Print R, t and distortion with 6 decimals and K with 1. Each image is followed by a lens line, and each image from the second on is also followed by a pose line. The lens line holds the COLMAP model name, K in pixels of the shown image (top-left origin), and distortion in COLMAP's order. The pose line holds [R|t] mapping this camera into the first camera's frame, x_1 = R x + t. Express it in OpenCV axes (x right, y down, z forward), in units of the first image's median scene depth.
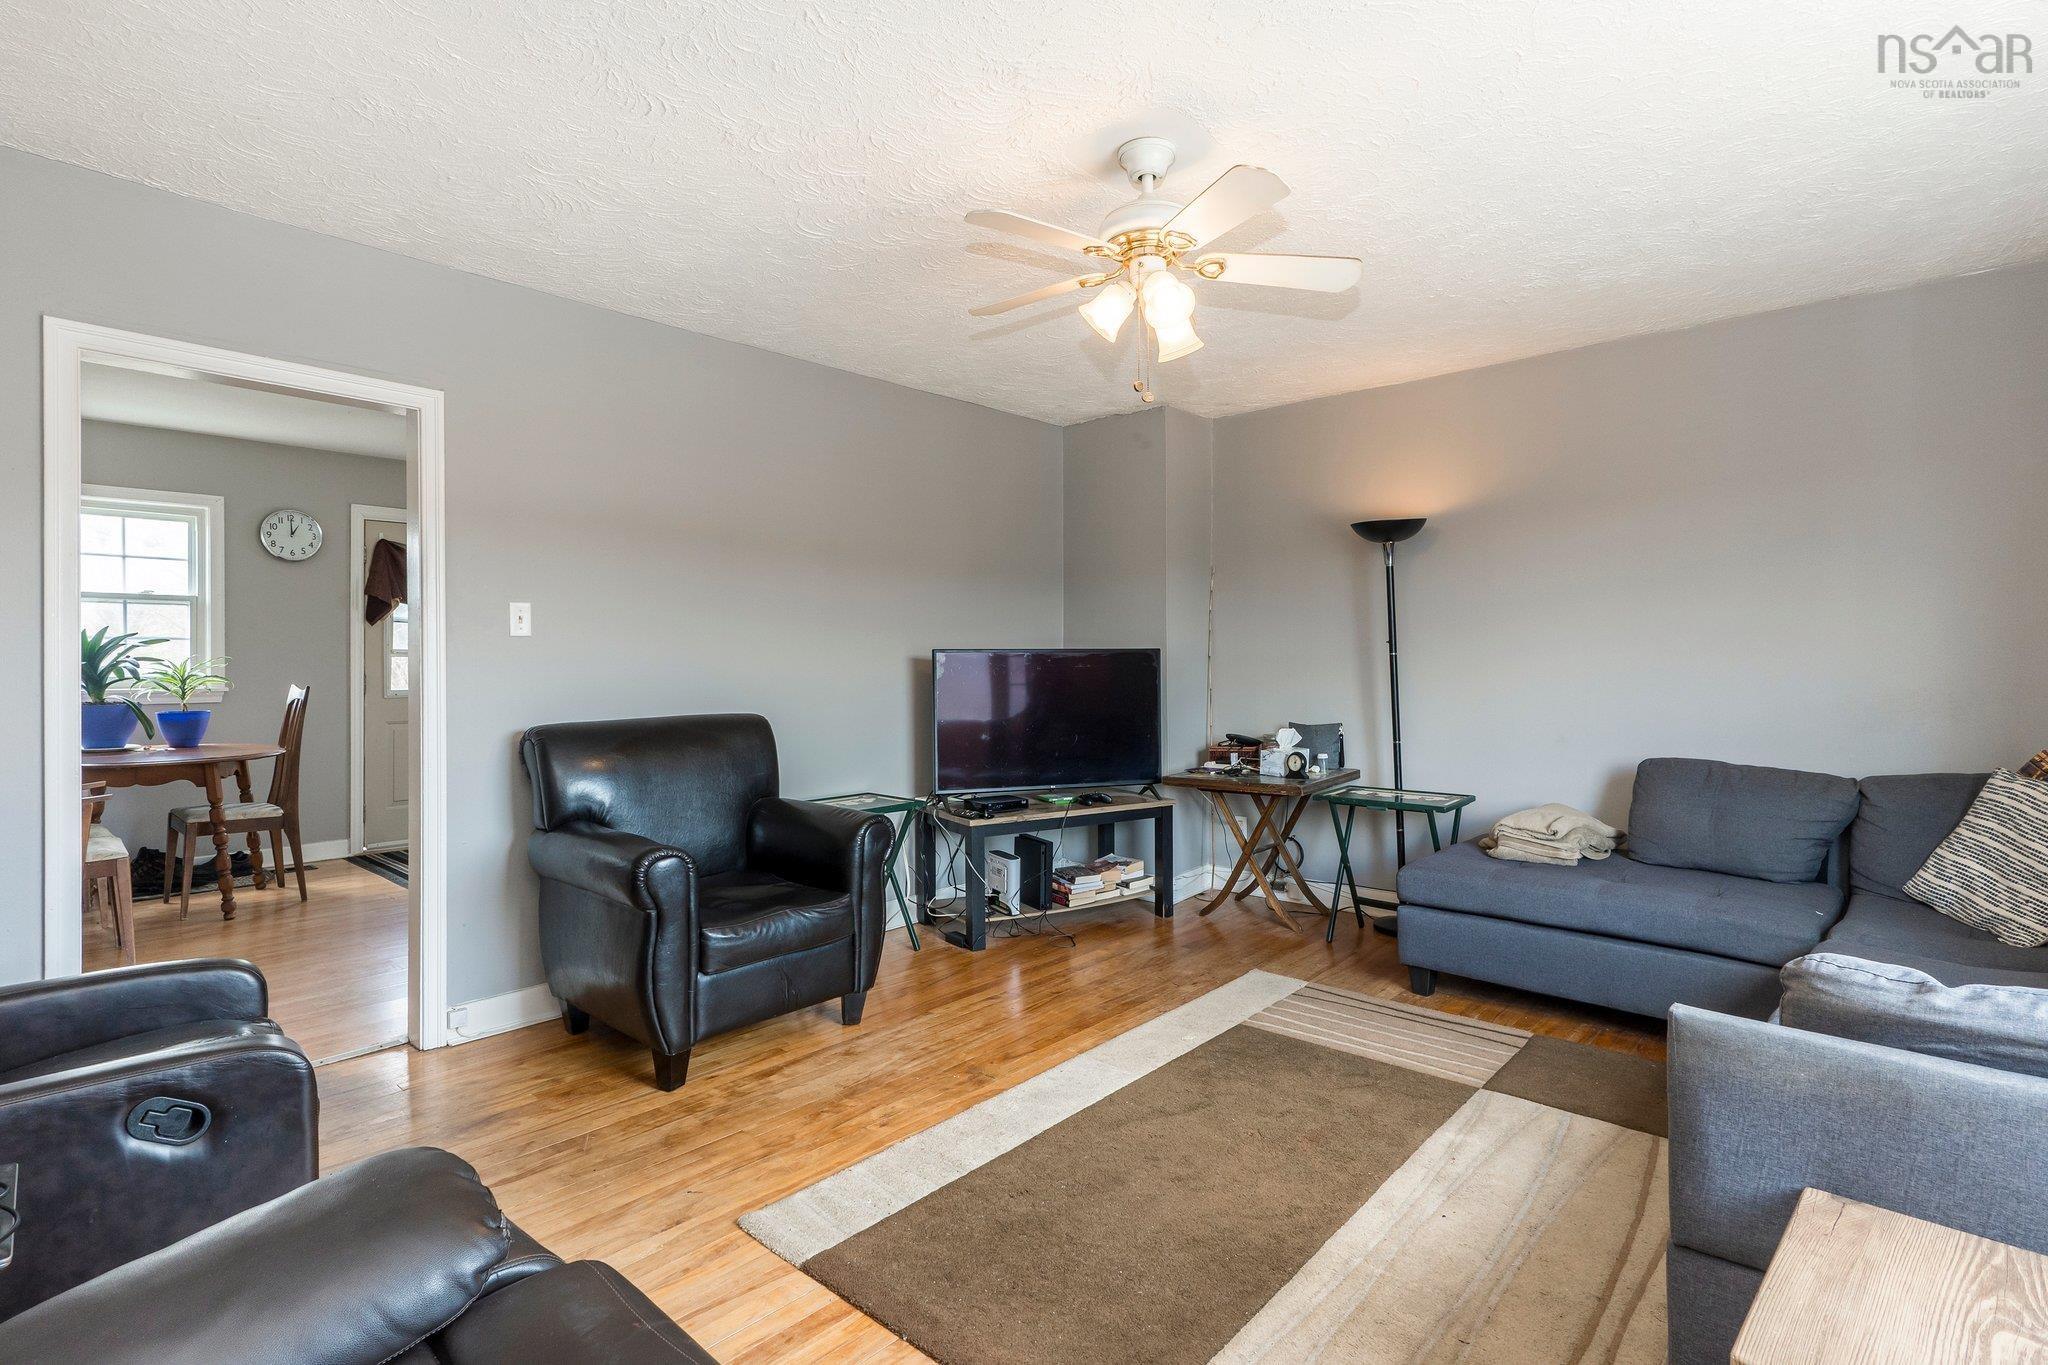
lens RADIAL K [[997.9, 0, 1024.0], [0, 997.9, 682.5], [0, 0, 1]] dist [-0.002880, 0.000091]
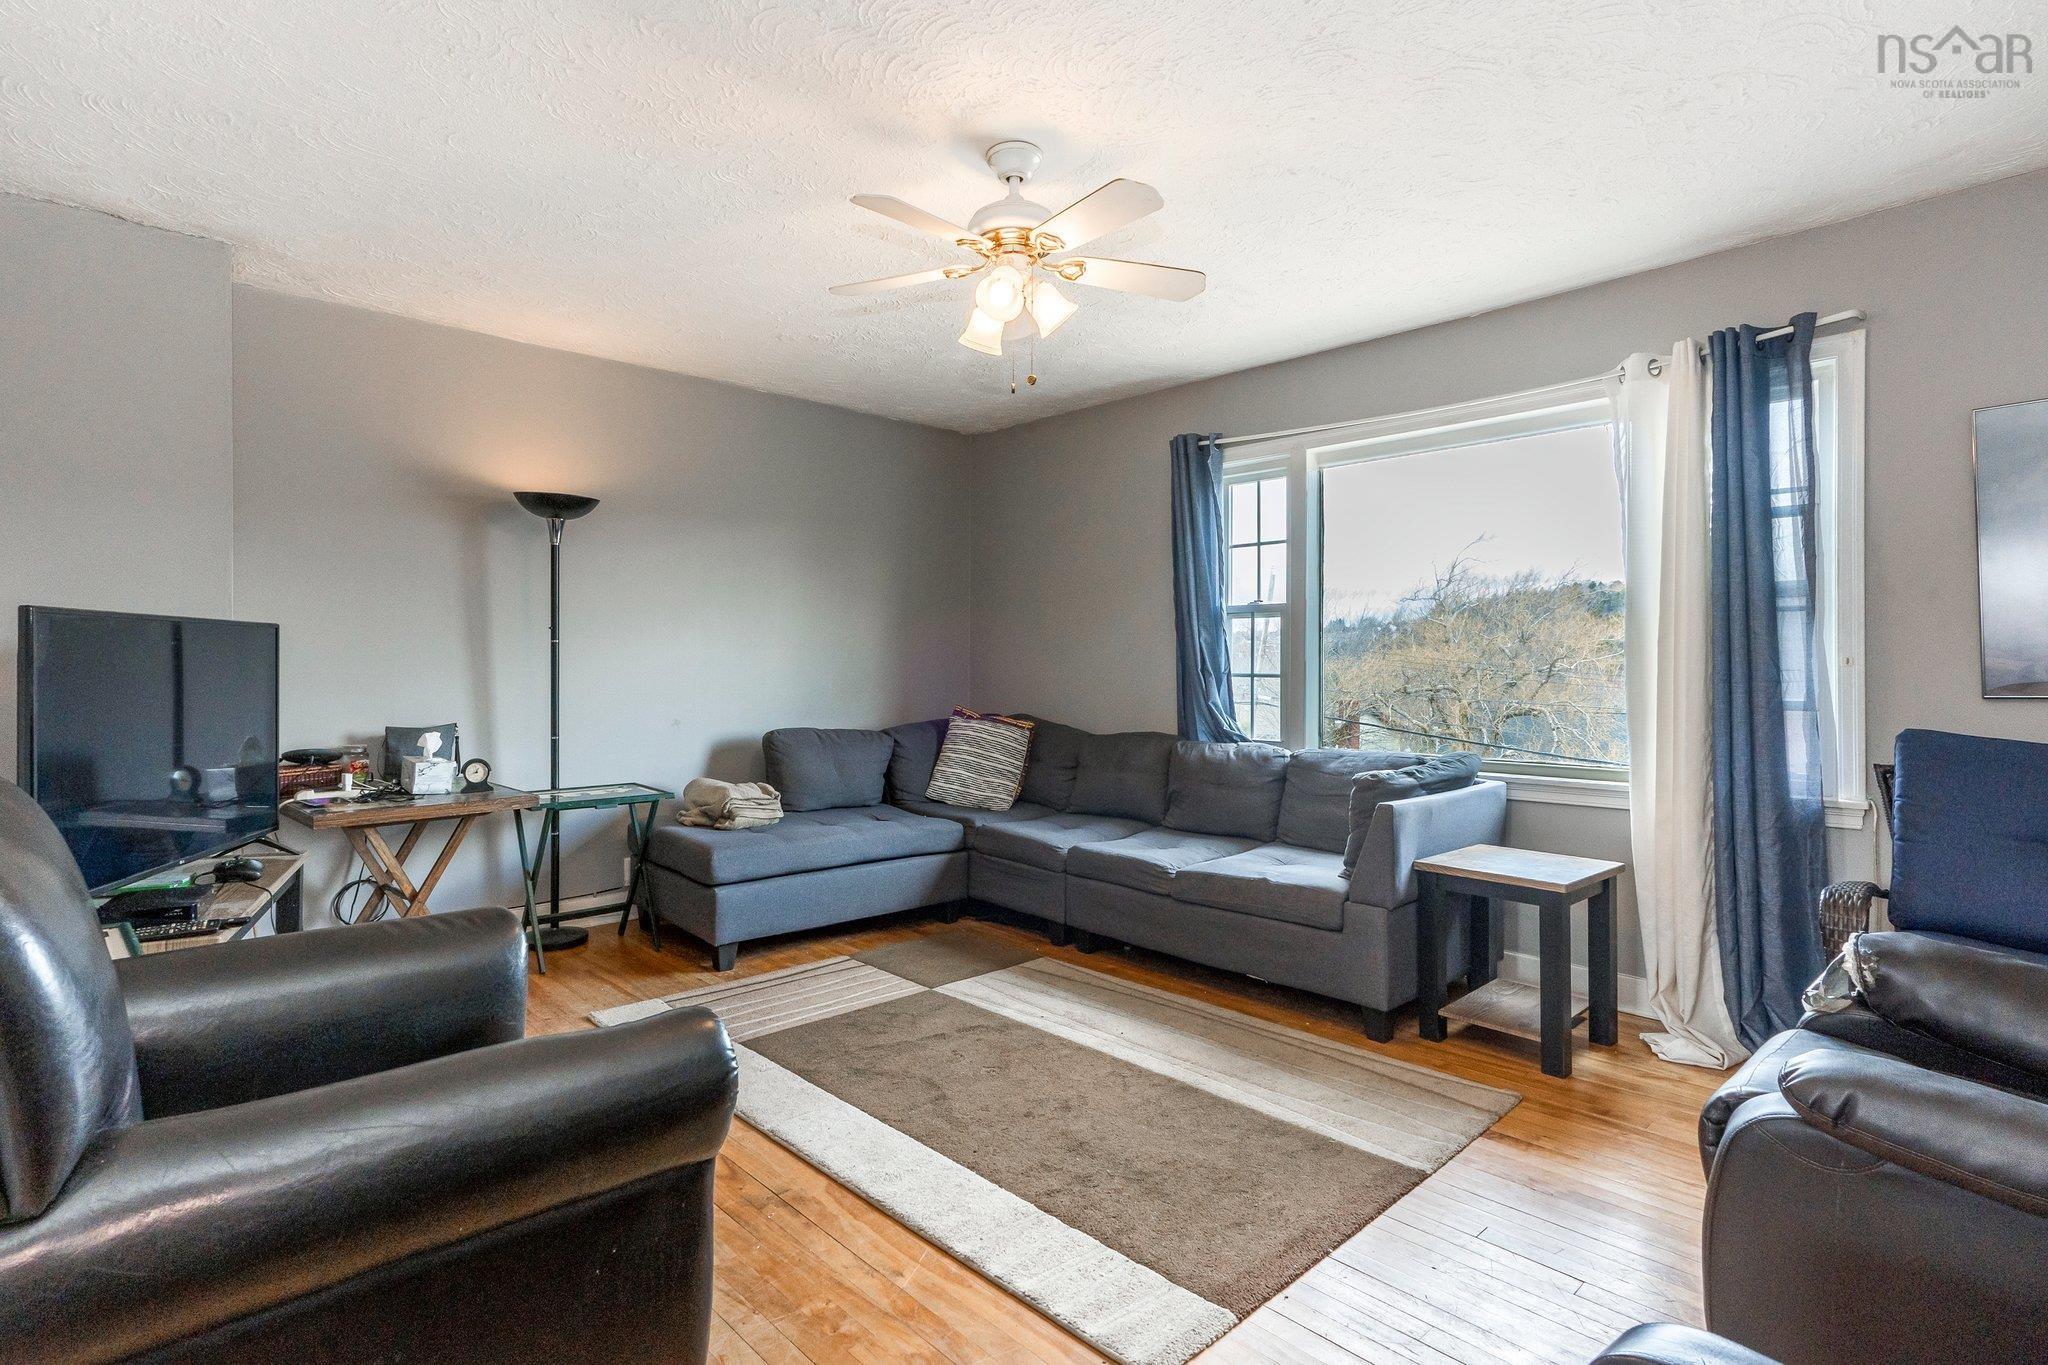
lens RADIAL K [[997.9, 0, 1024.0], [0, 997.9, 682.5], [0, 0, 1]] dist [-0.002880, 0.000091]
pose [[0.090530, -0.019257, 0.995708, -0.671431], [0.014578, 0.999732, 0.018009, -0.001091], [-0.995787, 0.012885, 0.090786, 0.658596]]
